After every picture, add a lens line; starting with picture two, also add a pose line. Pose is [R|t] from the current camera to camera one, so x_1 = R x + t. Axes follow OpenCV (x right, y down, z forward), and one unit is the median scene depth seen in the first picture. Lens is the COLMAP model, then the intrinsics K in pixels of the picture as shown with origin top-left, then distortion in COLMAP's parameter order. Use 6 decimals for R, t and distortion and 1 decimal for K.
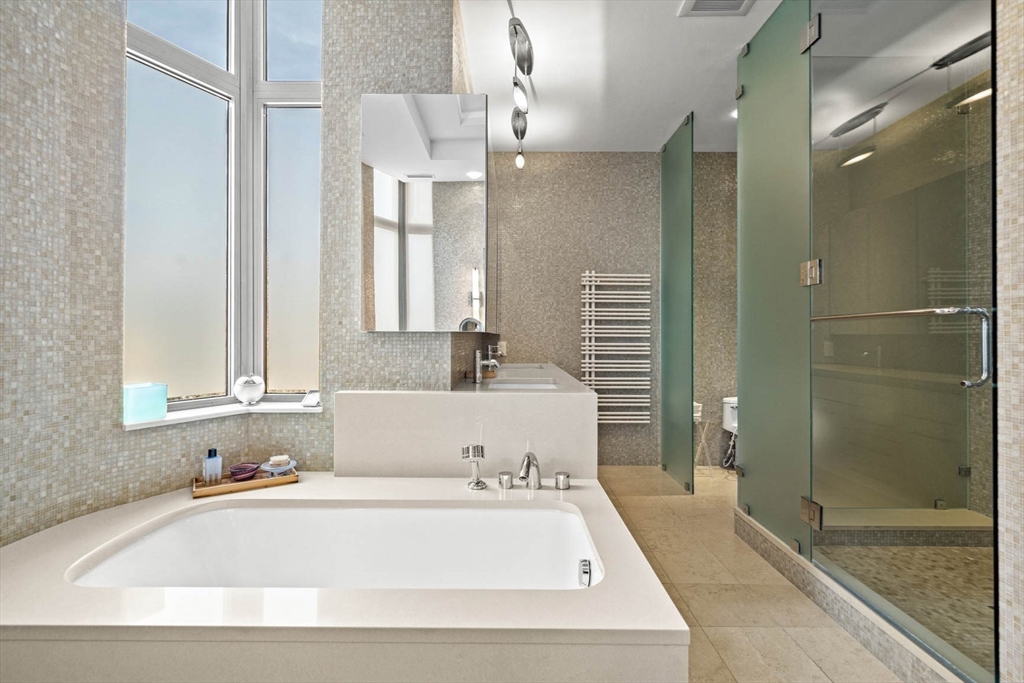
lens RADIAL K [[463.3, 0, 511.0], [0, 463.3, 331.5], [0, 0, 1]] dist [0.000844, 0.000161]
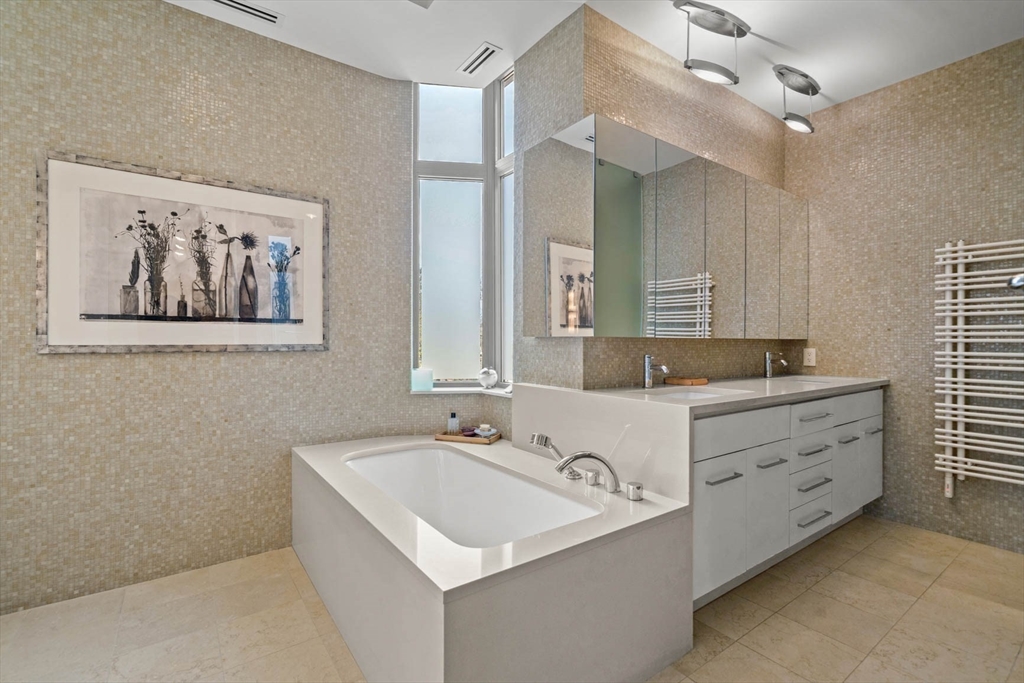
lens RADIAL K [[463.3, 0, 513.8], [0, 463.3, 338.7], [0, 0, 1]] dist [0.000844, 0.000161]
pose [[0.594093, -0.005370, -0.804379, 0.665689], [0.006422, 0.999978, -0.001933, 0.006233], [0.804371, -0.004017, 0.594114, 0.209198]]
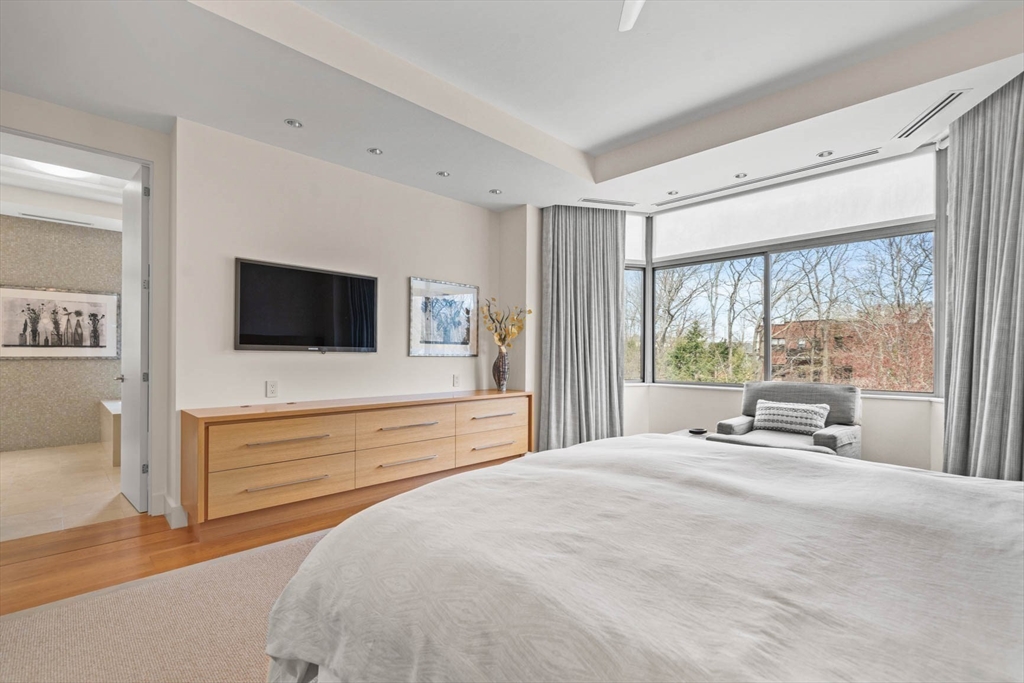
lens RADIAL K [[463.3, 0, 511.6], [0, 463.3, 352.0], [0, 0, 1]] dist [0.000844, 0.000161]
pose [[0.709873, 0.002511, -0.704325, 3.219196], [-0.000224, 0.999994, 0.003340, -0.023322], [0.704330, -0.002213, 0.709870, 0.220517]]
